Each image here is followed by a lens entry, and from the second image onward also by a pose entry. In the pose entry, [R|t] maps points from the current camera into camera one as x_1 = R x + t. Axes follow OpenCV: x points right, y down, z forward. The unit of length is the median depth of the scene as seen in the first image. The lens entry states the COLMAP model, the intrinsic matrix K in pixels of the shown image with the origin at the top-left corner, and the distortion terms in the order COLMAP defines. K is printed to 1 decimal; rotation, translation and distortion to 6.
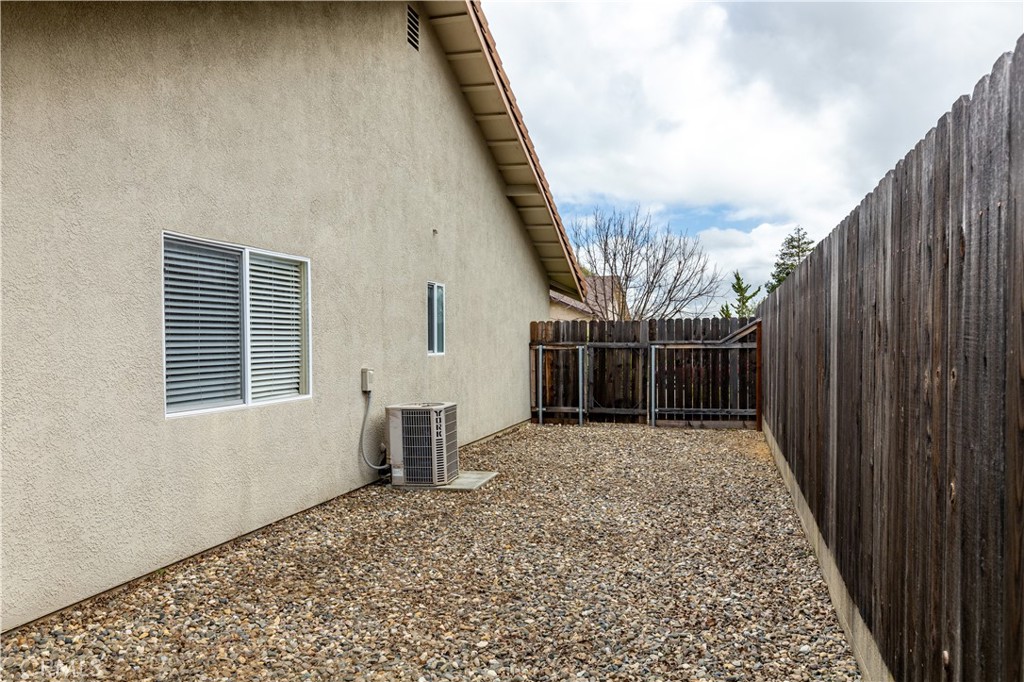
lens RADIAL K [[780.0, 0, 512.0], [0, 780.0, 341.0], [0, 0, 1]] dist [0.005635, 0.000392]
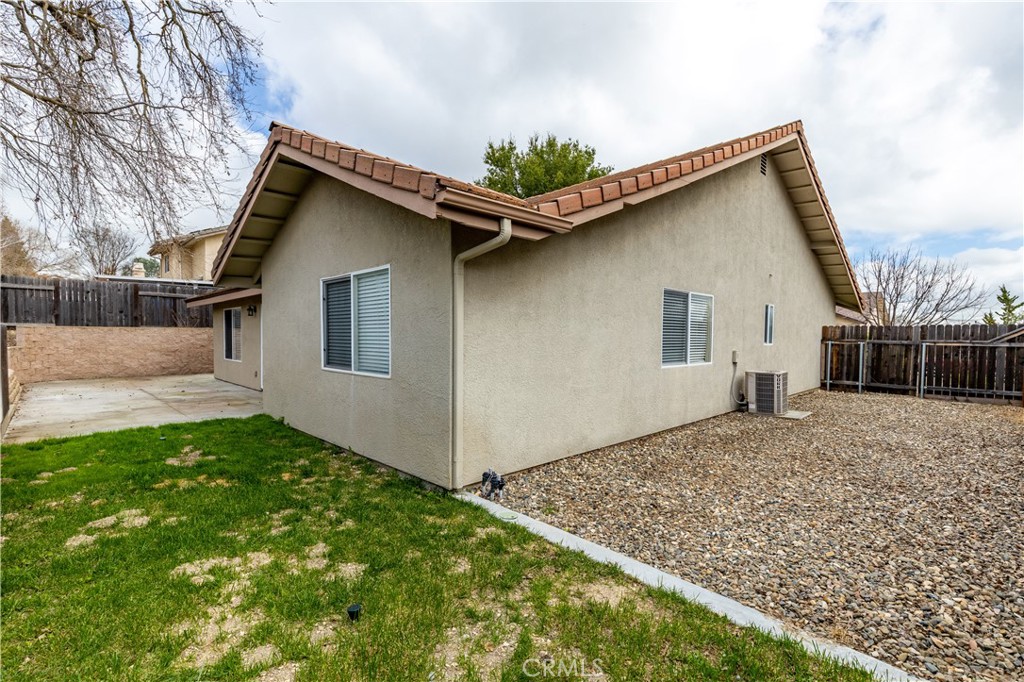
lens RADIAL K [[462.5, 0, 510.7], [0, 462.5, 345.8], [0, 0, 1]] dist [0.001960, -0.000062]
pose [[0.861866, 0.029460, -0.506279, -0.050370], [-0.018174, 0.999464, 0.027218, 0.001409], [0.506810, -0.014257, 0.861940, -0.151455]]
